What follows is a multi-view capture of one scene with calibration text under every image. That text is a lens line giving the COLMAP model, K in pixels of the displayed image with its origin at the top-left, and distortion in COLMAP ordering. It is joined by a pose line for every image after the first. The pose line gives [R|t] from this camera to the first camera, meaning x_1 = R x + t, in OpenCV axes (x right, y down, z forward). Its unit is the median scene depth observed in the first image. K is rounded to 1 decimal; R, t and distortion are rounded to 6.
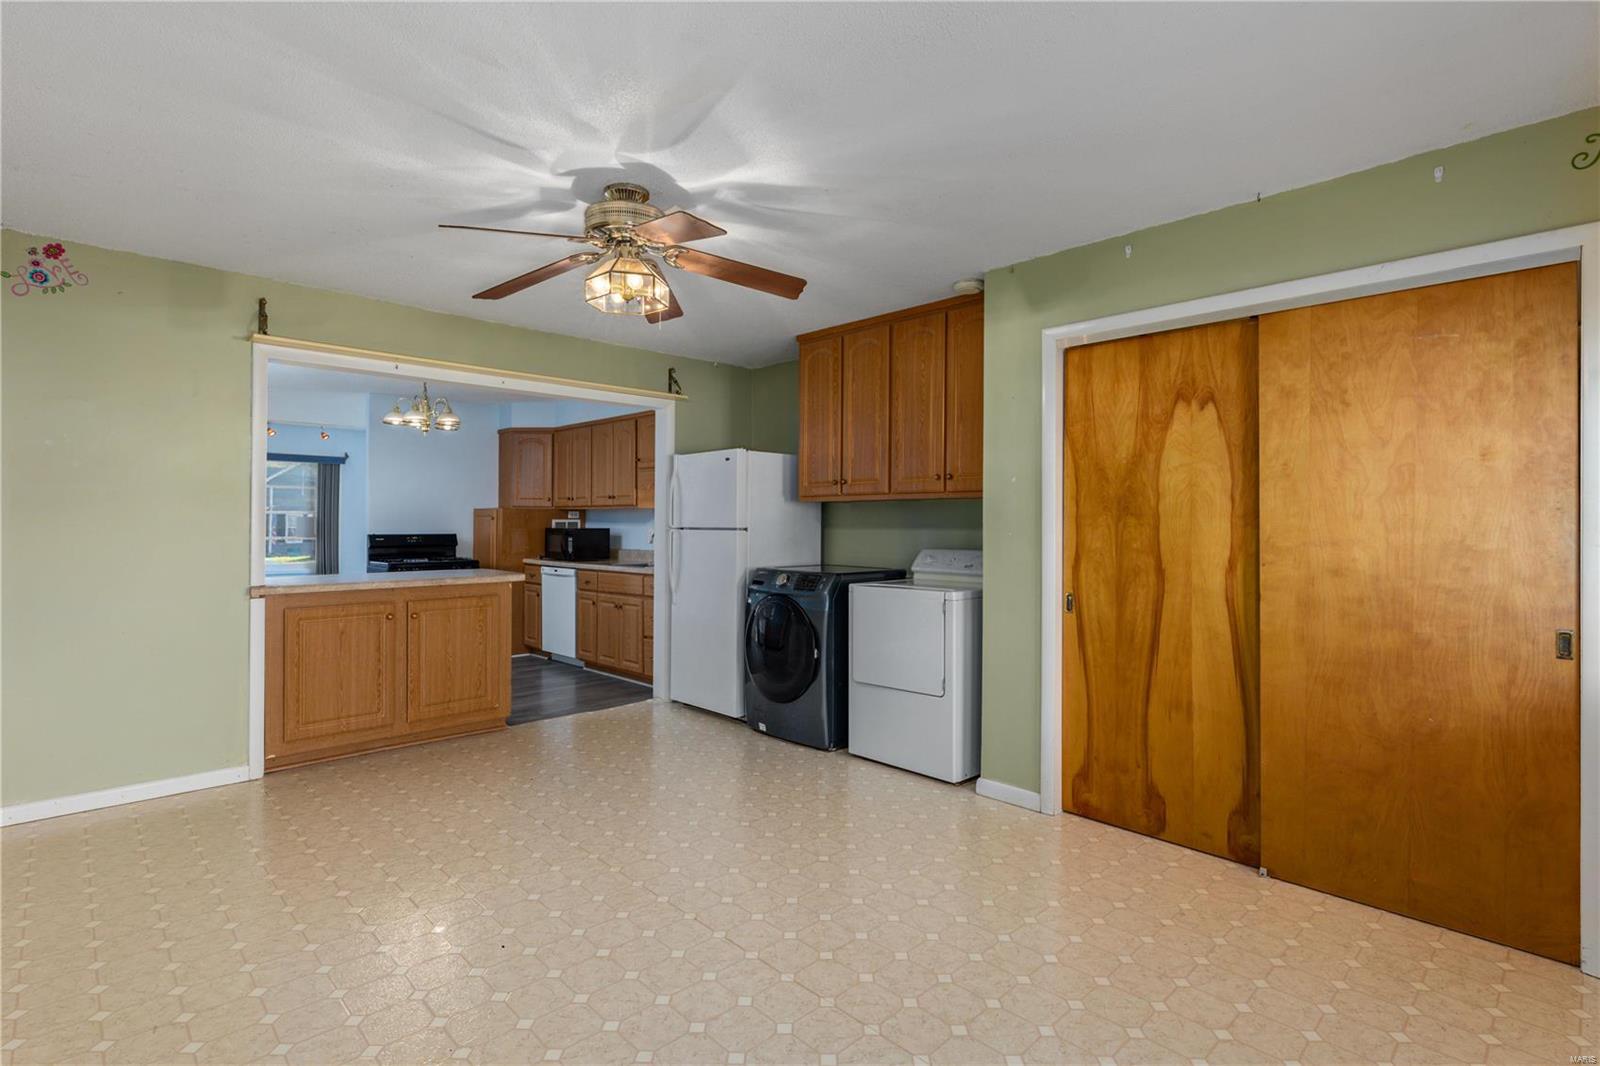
lens RADIAL K [[781.8, 0, 803.4], [0, 781.8, 523.6], [0, 0, 1]] dist [0.006554, 0.000392]
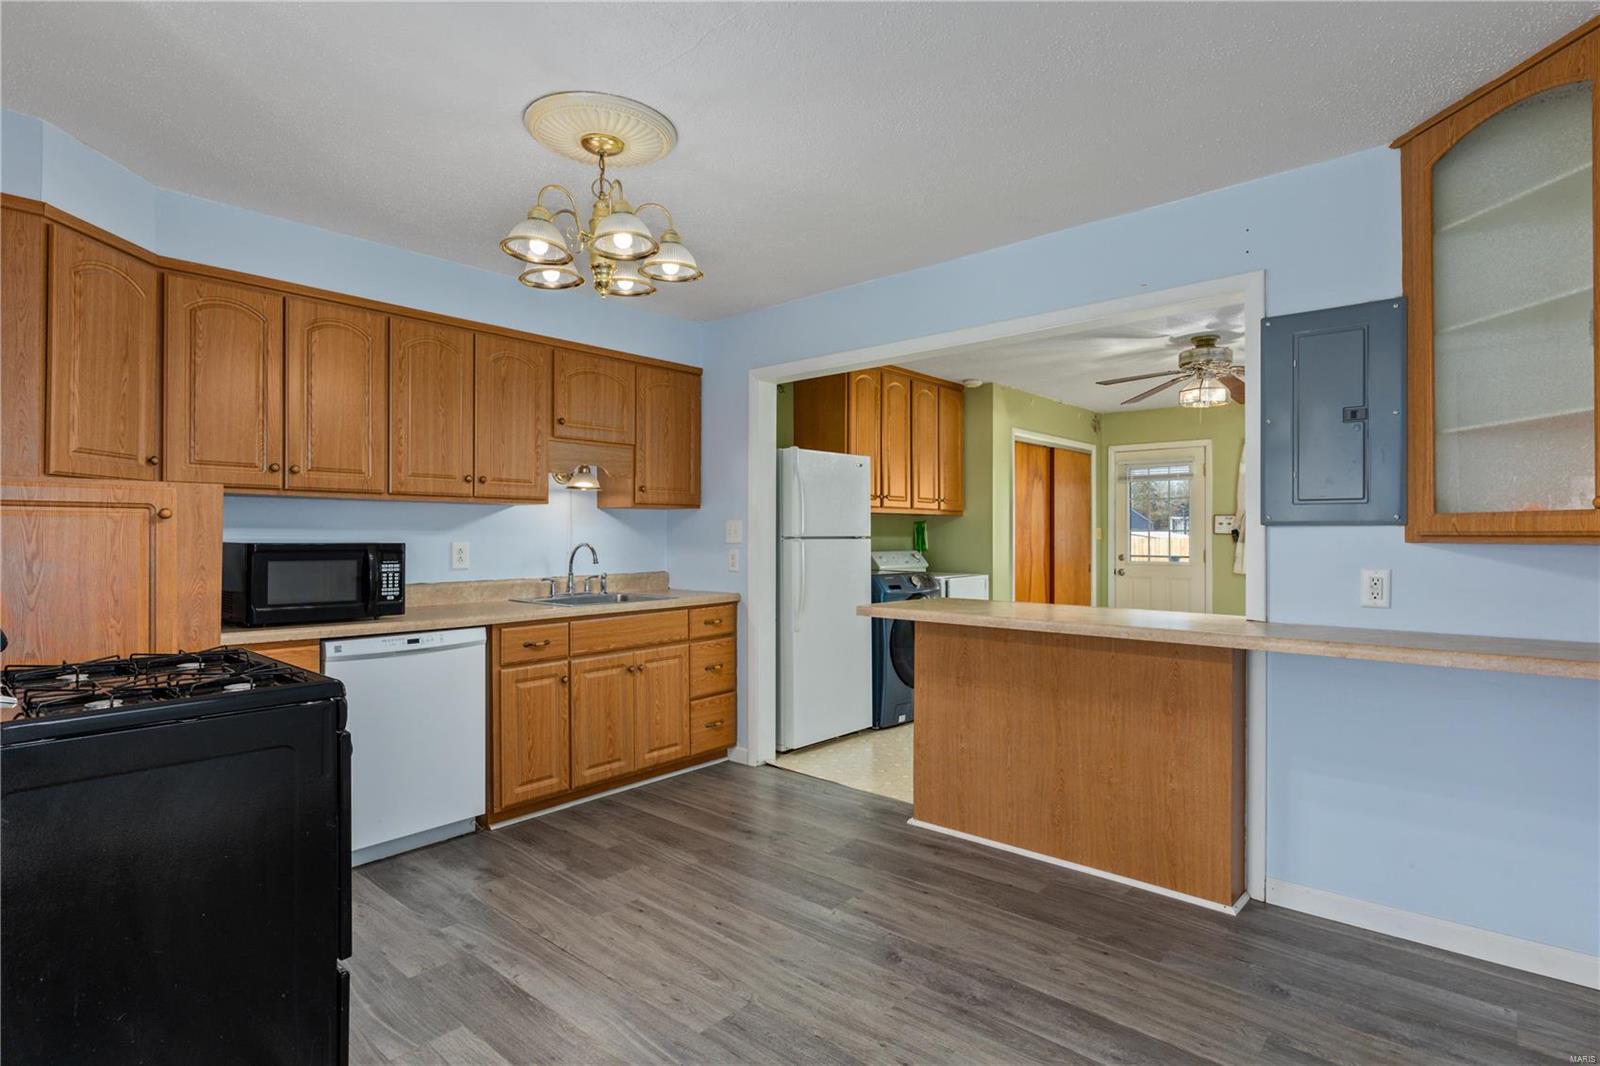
lens RADIAL K [[807.4, 0, 801.3], [0, 807.4, 528.9], [0, 0, 1]] dist [-0.004342, -0.001212]
pose [[-0.087233, 0.002785, 0.996184, -0.873002], [-0.001460, 0.999995, -0.002923, -0.000689], [-0.996187, -0.001710, -0.087229, 0.929315]]
